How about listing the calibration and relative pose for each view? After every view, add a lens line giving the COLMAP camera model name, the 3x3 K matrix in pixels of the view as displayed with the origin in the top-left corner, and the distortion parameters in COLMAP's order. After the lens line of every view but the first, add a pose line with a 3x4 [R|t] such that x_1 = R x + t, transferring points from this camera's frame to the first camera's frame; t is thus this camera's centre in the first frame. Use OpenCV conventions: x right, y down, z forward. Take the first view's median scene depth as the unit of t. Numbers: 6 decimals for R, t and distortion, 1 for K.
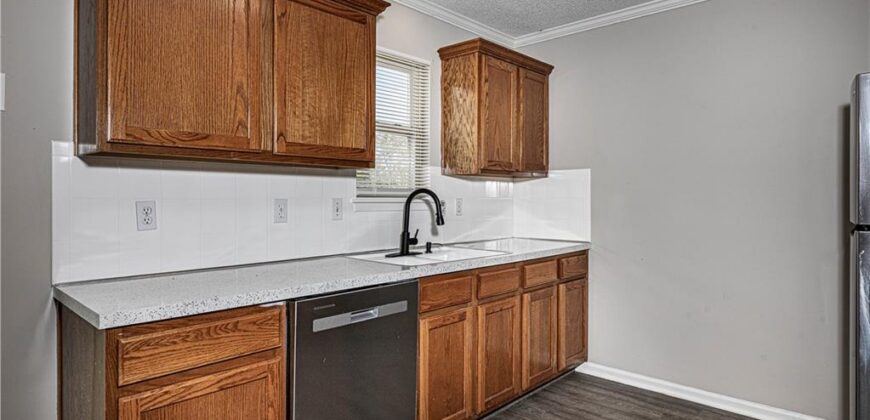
lens RADIAL K [[497.8, 0, 442.1], [0, 497.8, 197.6], [0, 0, 1]] dist [0.004619, -0.000270]
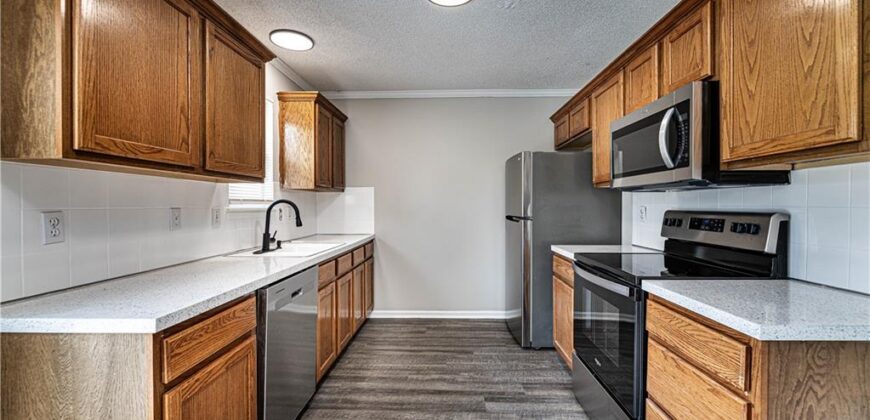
lens RADIAL K [[357.0, 0, 441.4], [0, 357.0, 209.6], [0, 0, 1]] dist [0.016967, 0.000016]
pose [[0.754646, -0.011329, 0.656034, -0.347022], [0.003163, 0.999902, 0.013628, -0.002818], [-0.656124, -0.008210, 0.754608, 0.011837]]
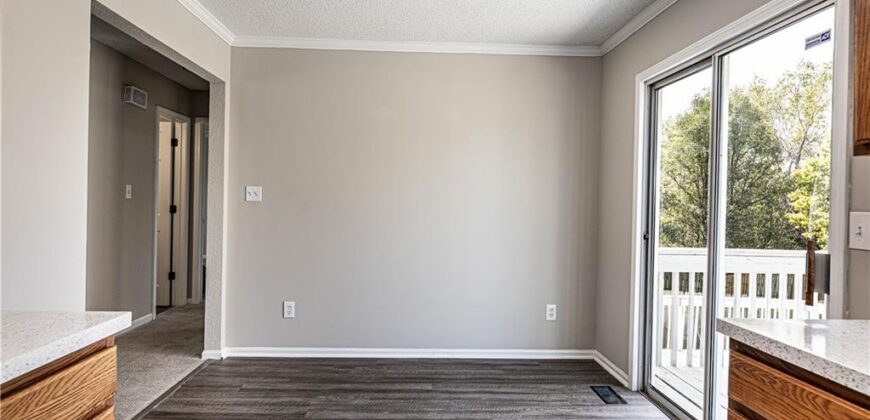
lens RADIAL K [[497.8, 0, 436.2], [0, 497.8, 207.6], [0, 0, 1]] dist [0.004619, -0.000270]
pose [[-0.696234, -0.008699, -0.717762, 0.243017], [-0.017533, 0.999834, 0.004889, 0.001078], [0.717600, 0.015989, -0.696271, 0.625431]]
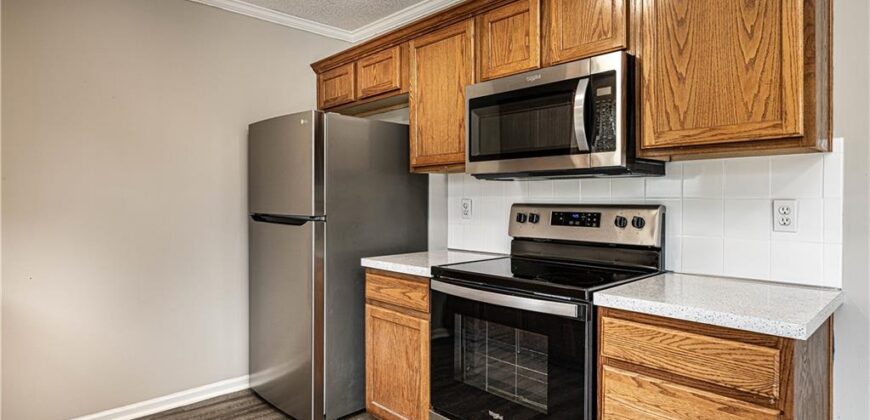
lens RADIAL K [[497.8, 0, 430.0], [0, 497.8, 204.2], [0, 0, 1]] dist [0.004619, -0.000270]
pose [[0.079843, -0.012653, 0.996727, -0.359191], [-0.000774, 0.999918, 0.012755, 0.001018], [-0.996807, -0.001790, 0.079826, 0.363848]]
